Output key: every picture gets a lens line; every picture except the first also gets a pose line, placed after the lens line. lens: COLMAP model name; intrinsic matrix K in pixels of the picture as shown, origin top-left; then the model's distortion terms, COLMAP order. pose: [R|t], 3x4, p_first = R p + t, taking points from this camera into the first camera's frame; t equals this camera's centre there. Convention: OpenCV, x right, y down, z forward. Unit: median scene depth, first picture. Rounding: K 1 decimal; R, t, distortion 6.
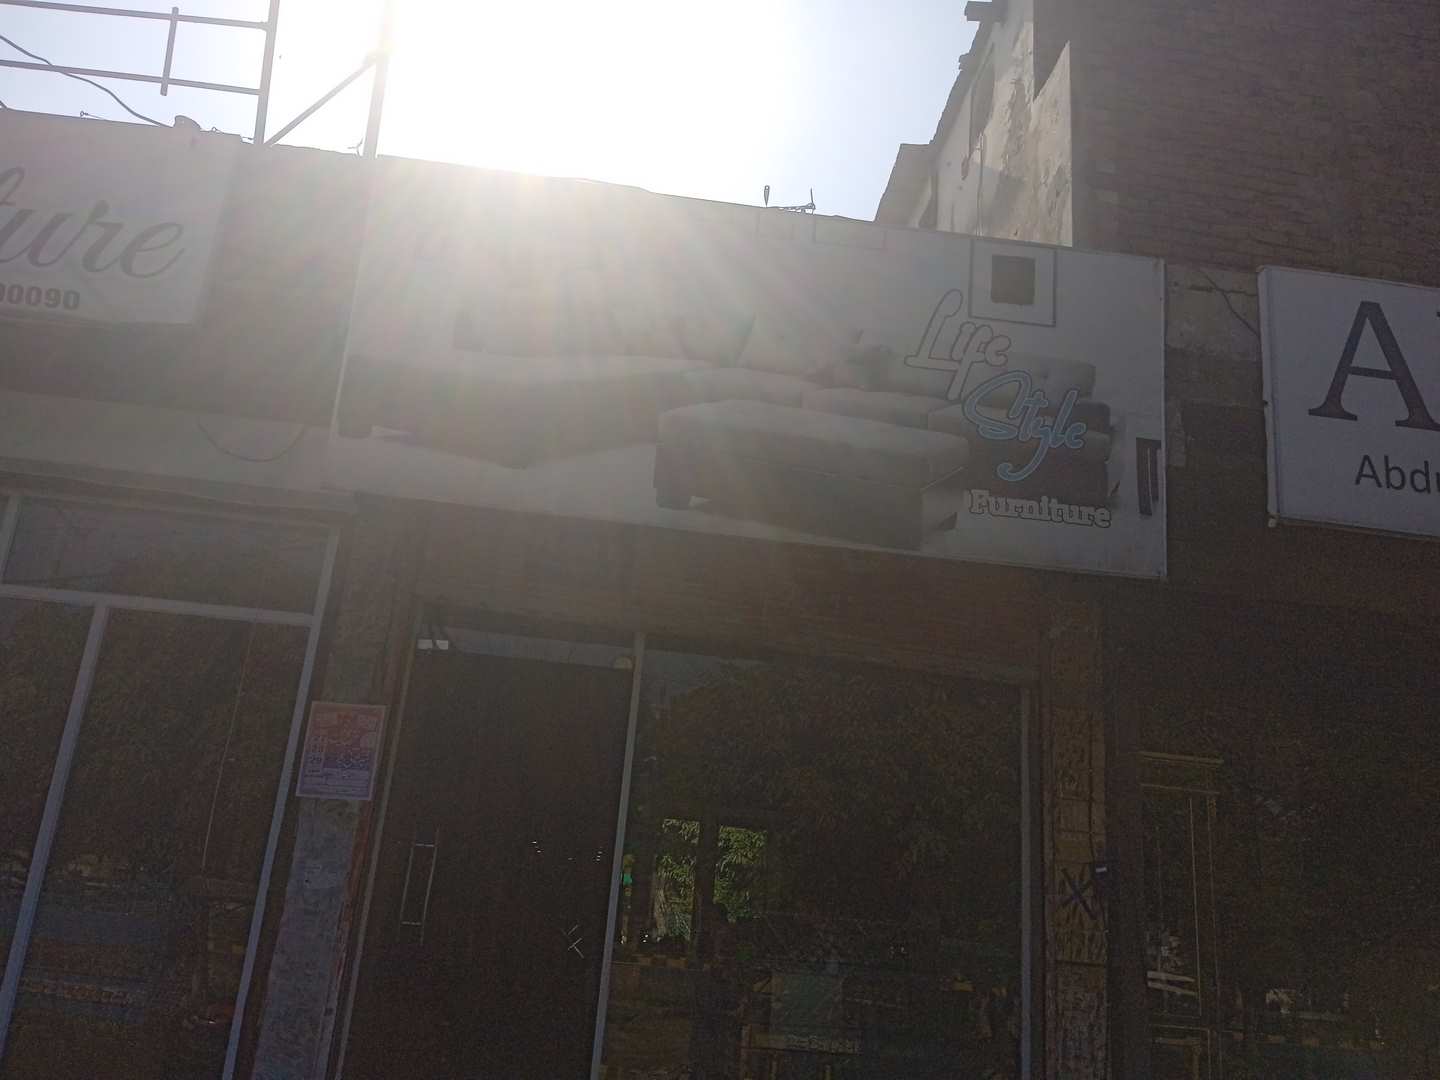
lens RADIAL K [[1165.3, 0, 720.1], [0, 1165.3, 539.8], [0, 0, 1]] dist [0.012853, -0.014202]
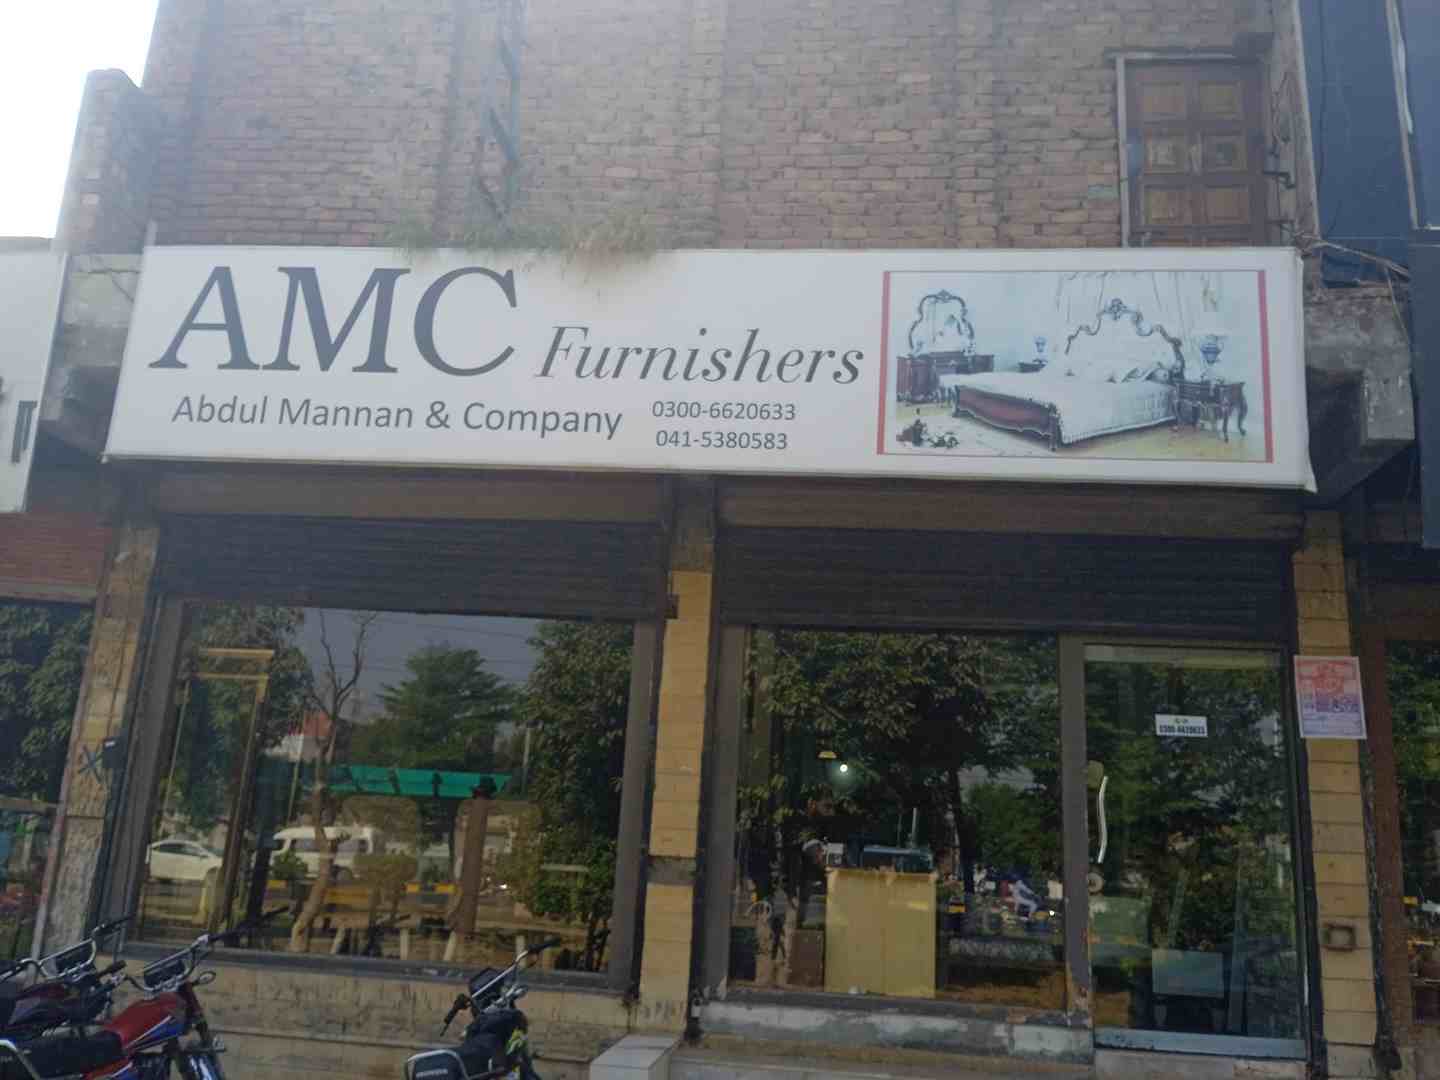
lens RADIAL K [[1165.3, 0, 714.7], [0, 1165.3, 542.4], [0, 0, 1]] dist [0.012853, -0.014202]
pose [[0.980349, -0.081738, -0.179541, 1.255319], [0.090576, 0.995021, 0.041583, 0.076677], [0.175248, -0.057028, 0.982871, -0.112628]]
